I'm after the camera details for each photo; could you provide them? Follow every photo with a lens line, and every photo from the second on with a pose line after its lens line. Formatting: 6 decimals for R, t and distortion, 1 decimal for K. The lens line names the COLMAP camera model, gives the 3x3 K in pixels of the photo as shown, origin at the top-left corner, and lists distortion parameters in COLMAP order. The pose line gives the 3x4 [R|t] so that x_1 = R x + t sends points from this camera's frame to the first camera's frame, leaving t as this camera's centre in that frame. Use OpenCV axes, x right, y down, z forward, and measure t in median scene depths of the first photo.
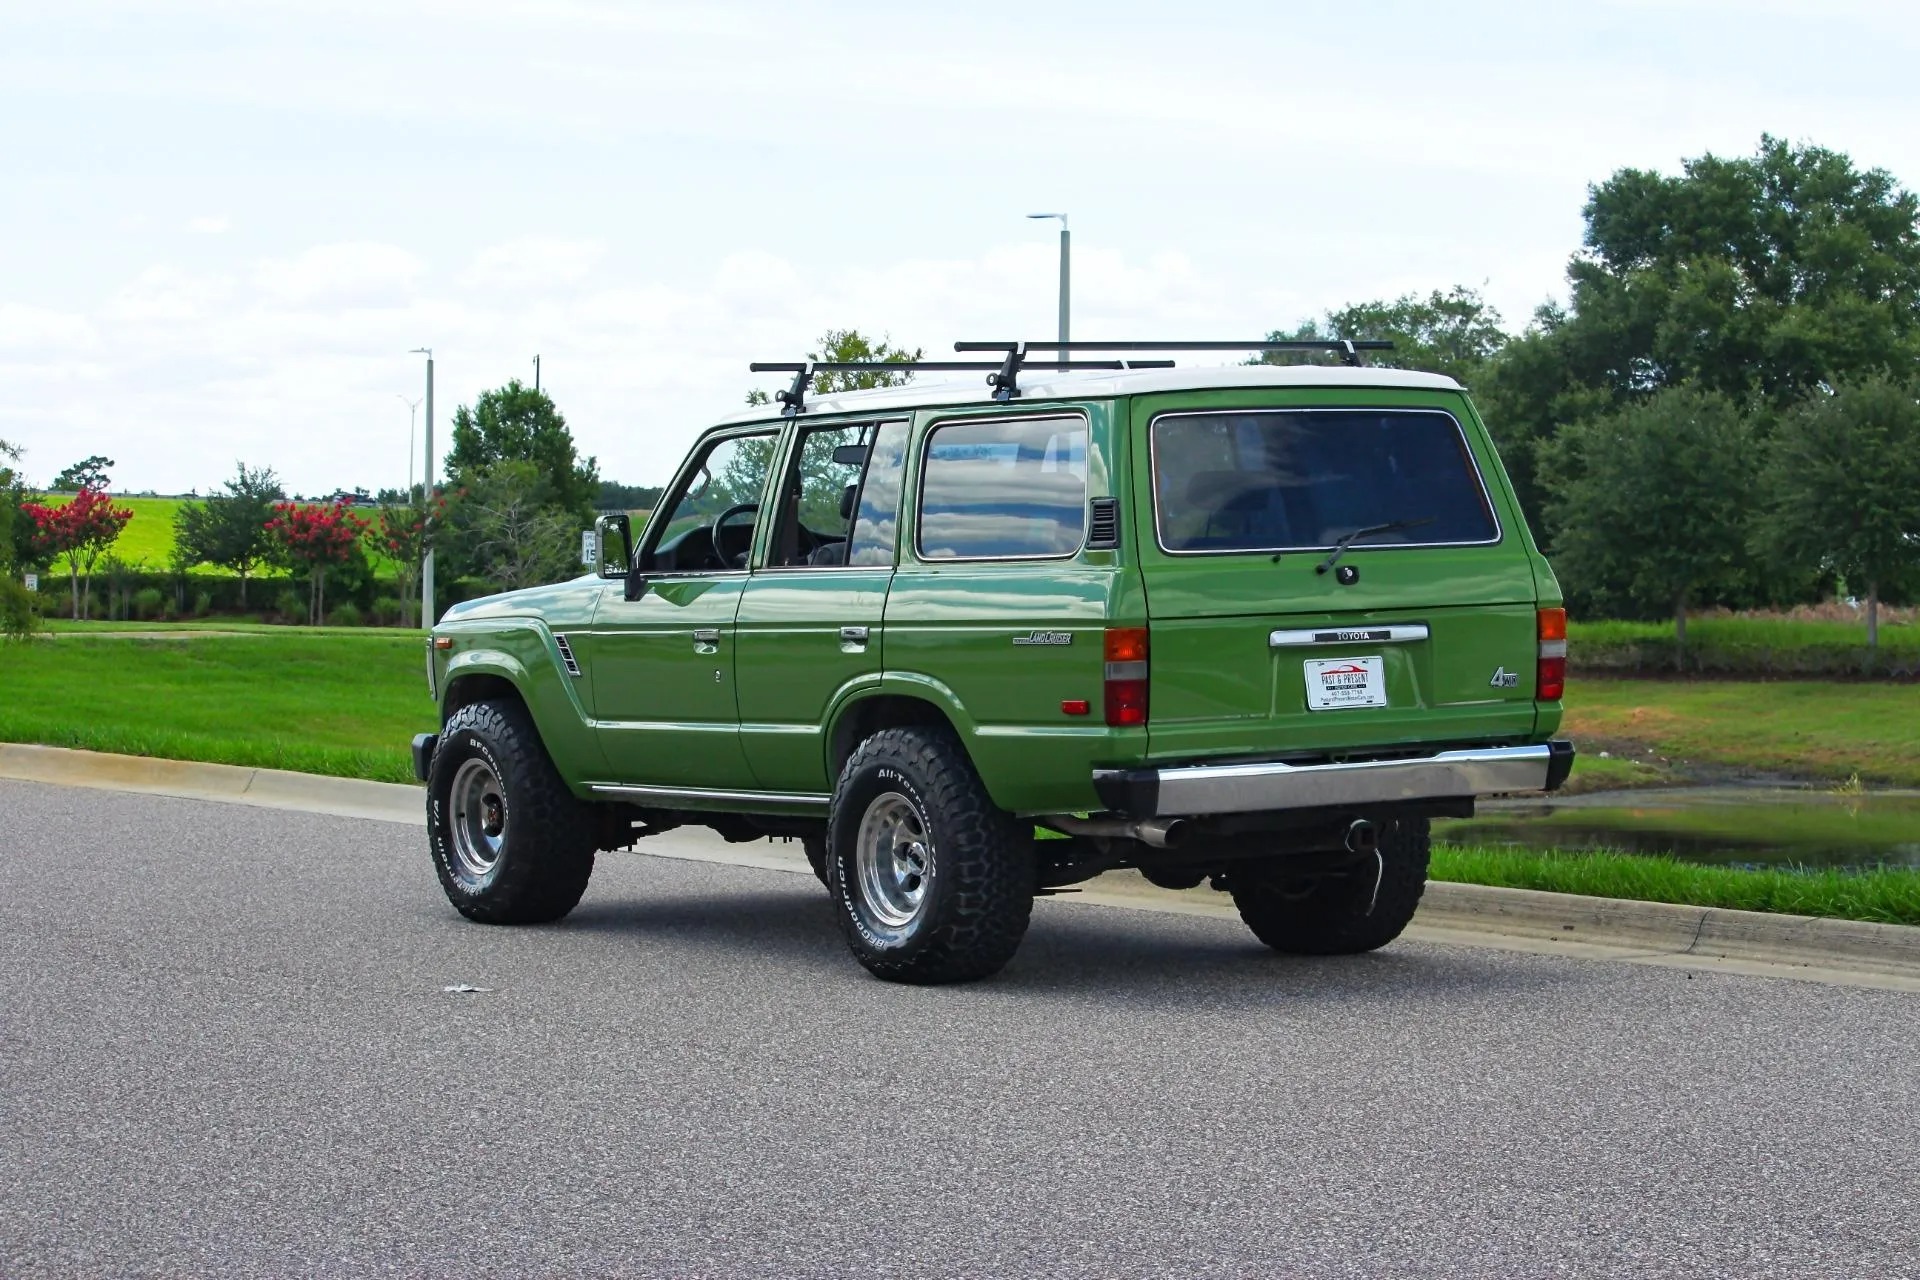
lens RADIAL K [[4857.2, 0, 960.0], [0, 4857.2, 640.0], [0, 0, 1]] dist [-0.437765, 0.329658]
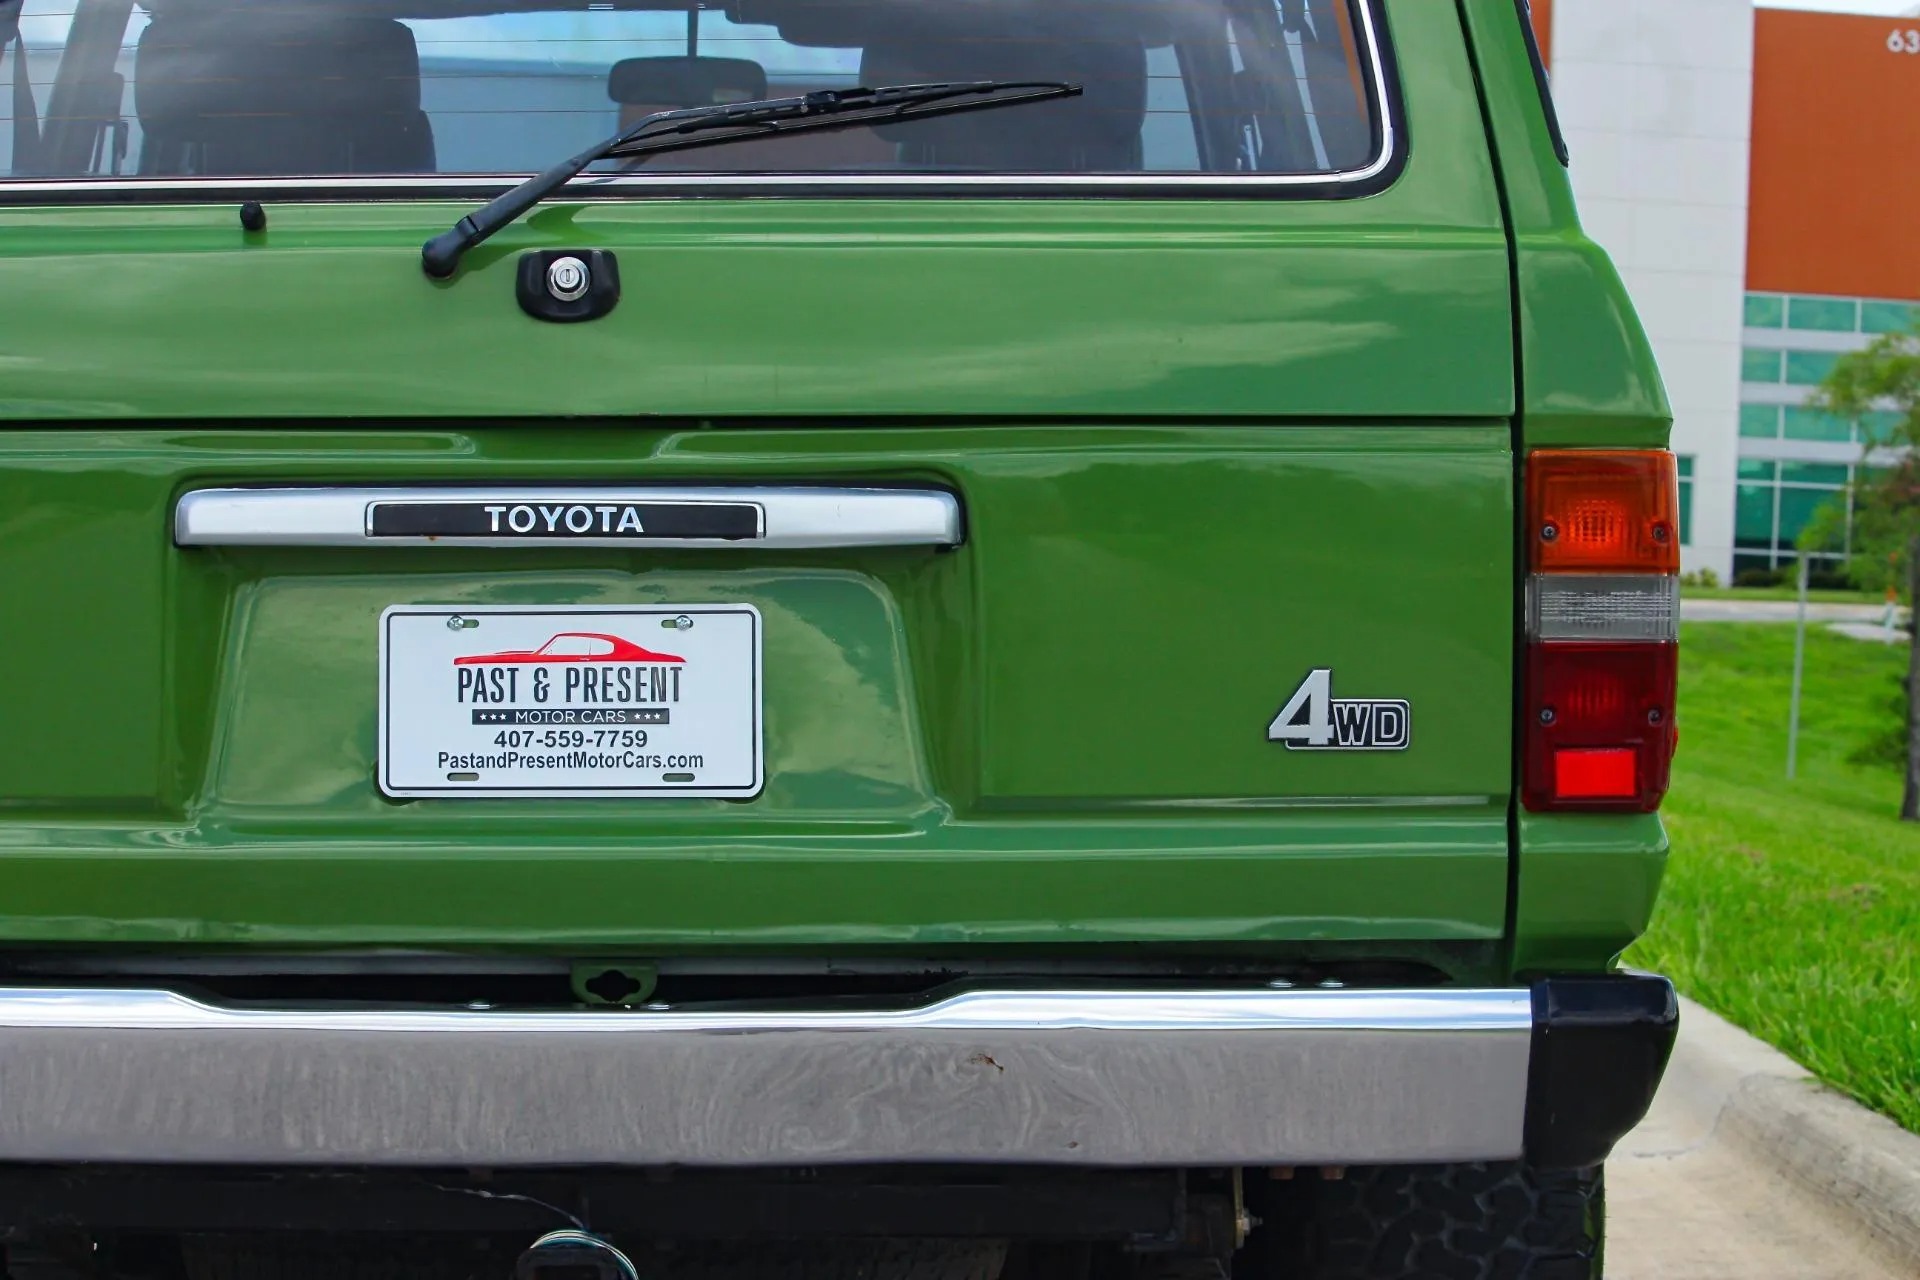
lens RADIAL K [[4857.2, 0, 960.0], [0, 4857.2, 640.0], [0, 0, 1]] dist [-0.437765, 0.329658]
pose [[0.843814, 0.034070, -0.535554, 0.232952], [-0.036792, 0.999307, 0.005603, 0.003319], [0.535373, 0.014976, 0.844483, 0.779249]]
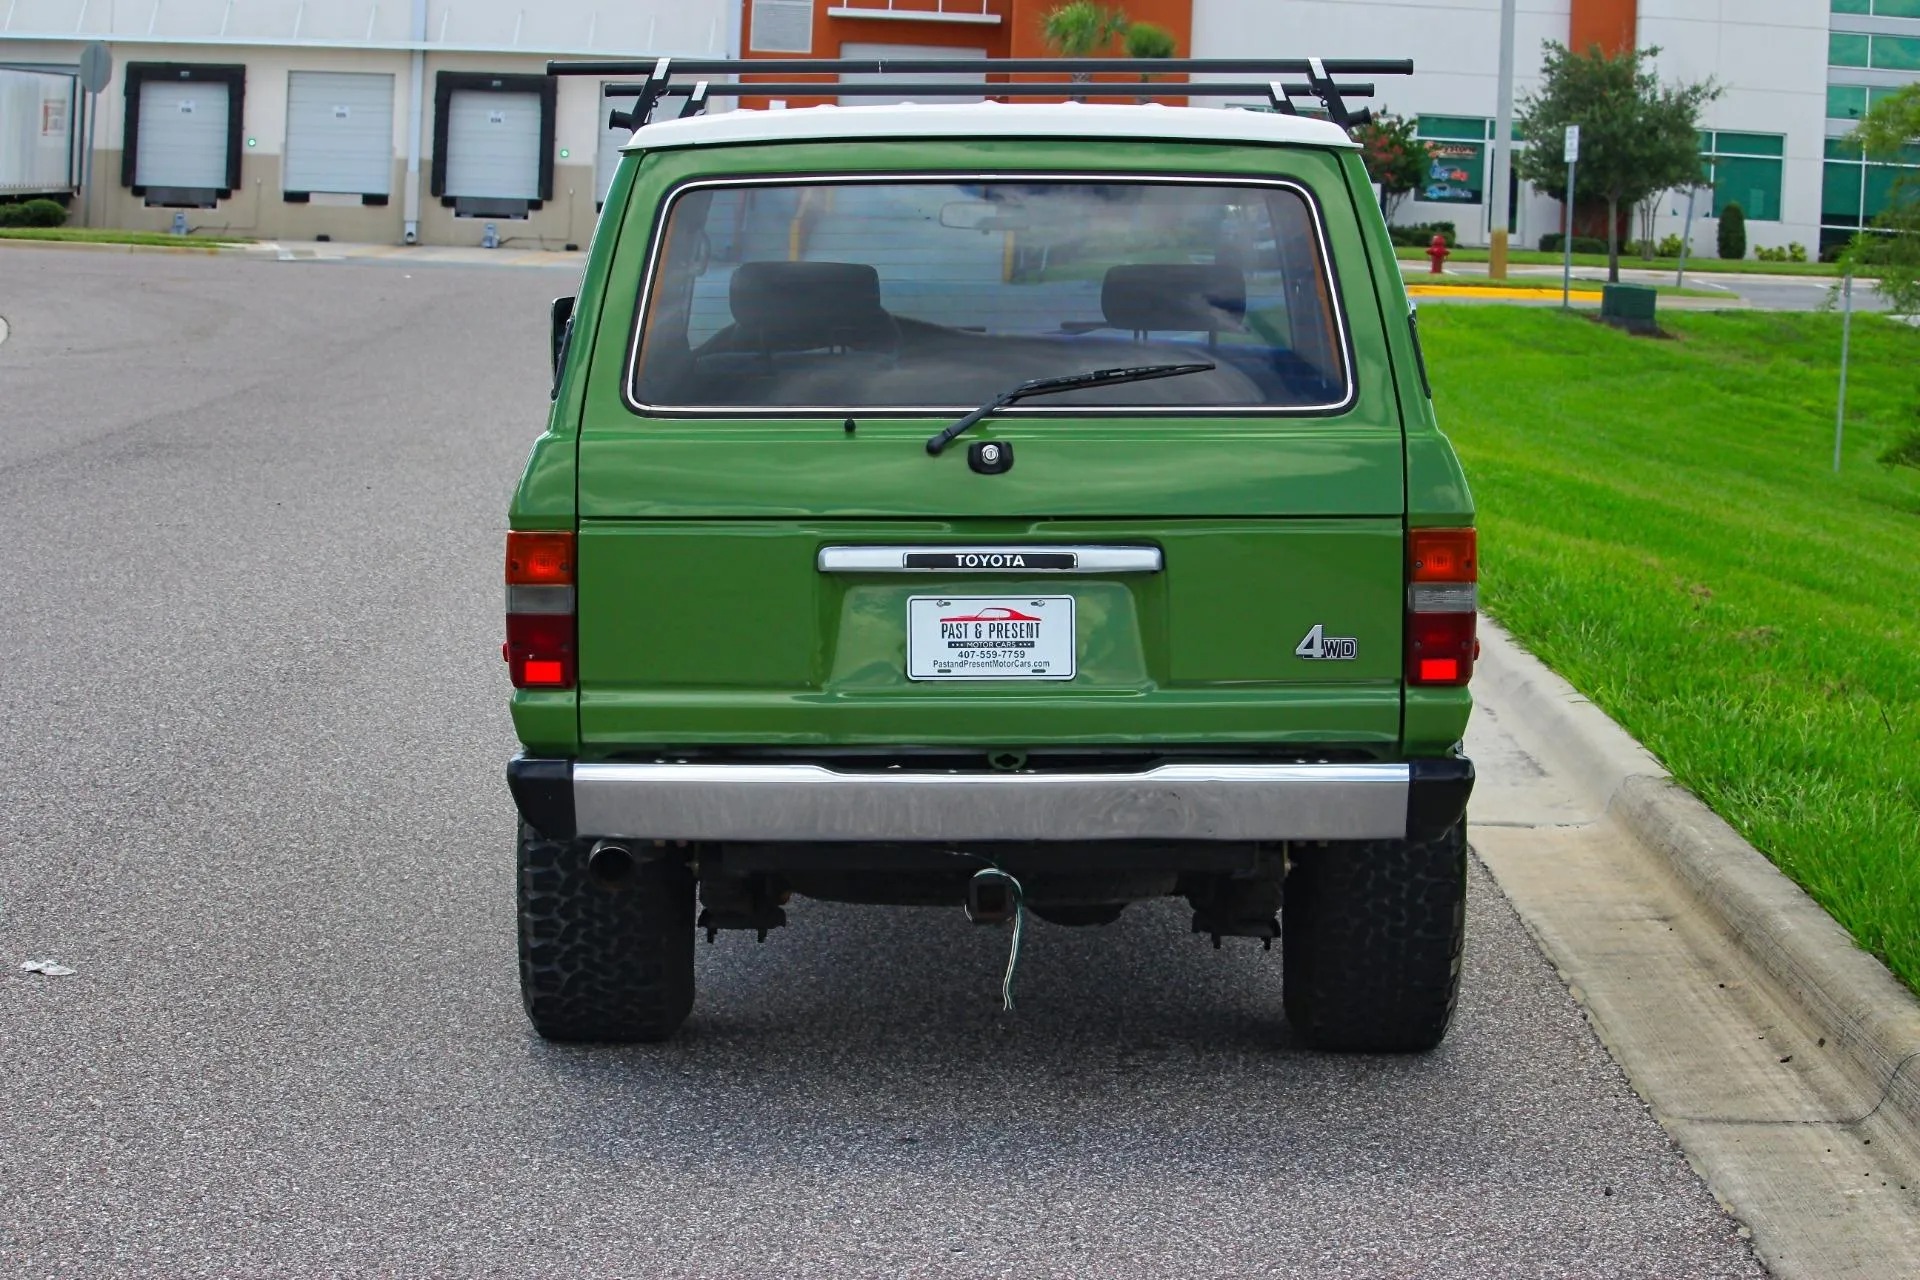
lens RADIAL K [[4796.0, 0, 957.5], [0, 4796.0, 567.8], [0, 0, 1]] dist [-0.449893, 0.551437]
pose [[0.830331, 0.065460, -0.553412, 0.396067], [-0.035973, 0.997302, 0.063992, -0.036753], [0.556108, -0.033226, 0.830446, 0.500103]]
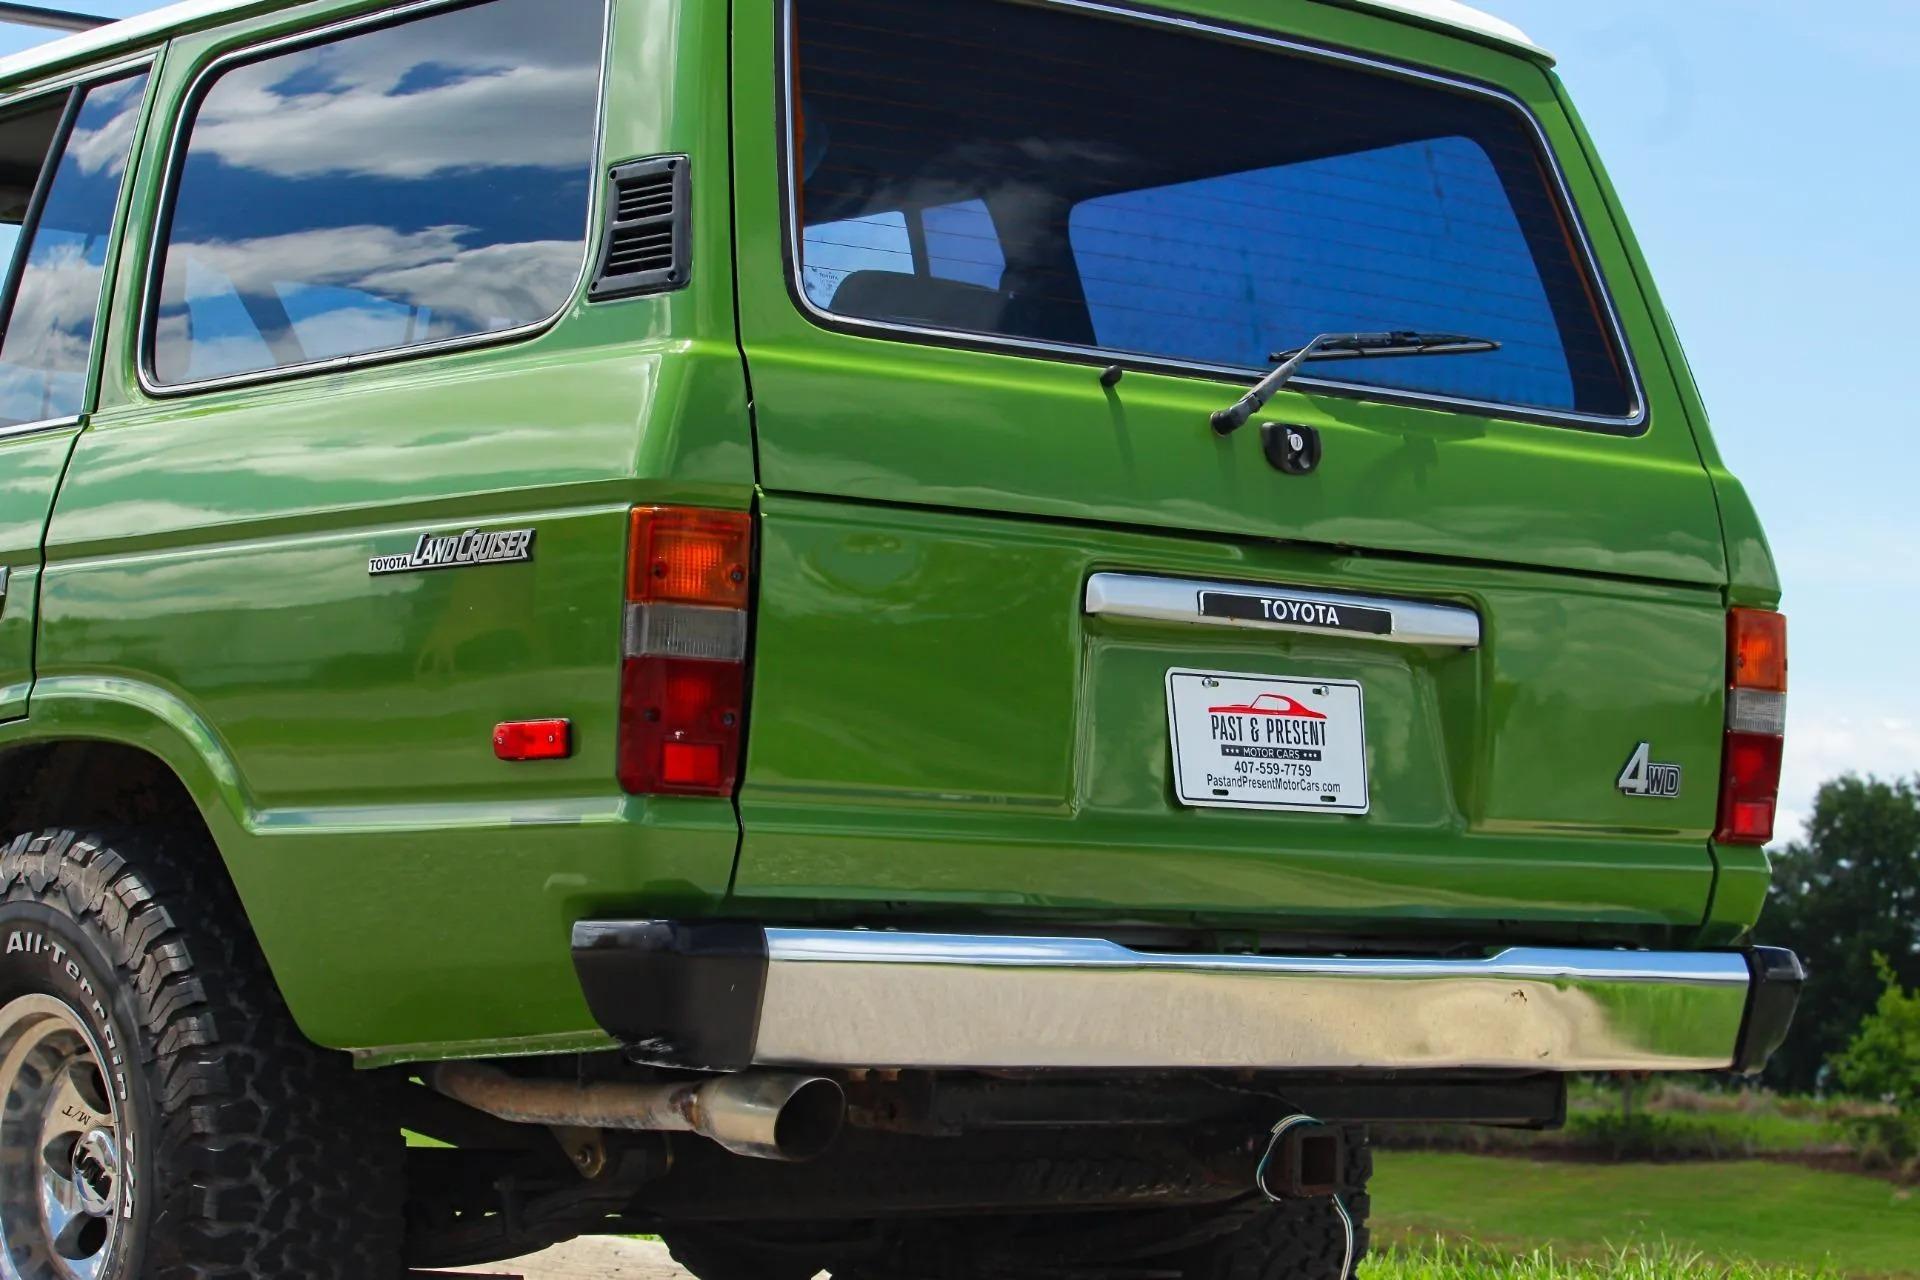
lens RADIAL K [[4857.2, 0, 960.0], [0, 4857.2, 640.0], [0, 0, 1]] dist [-0.437765, 0.329658]
pose [[0.991634, 0.057689, 0.115475, 0.013106], [-0.046605, 0.994243, -0.096481, 0.037184], [-0.120376, 0.090292, 0.988614, 0.628963]]
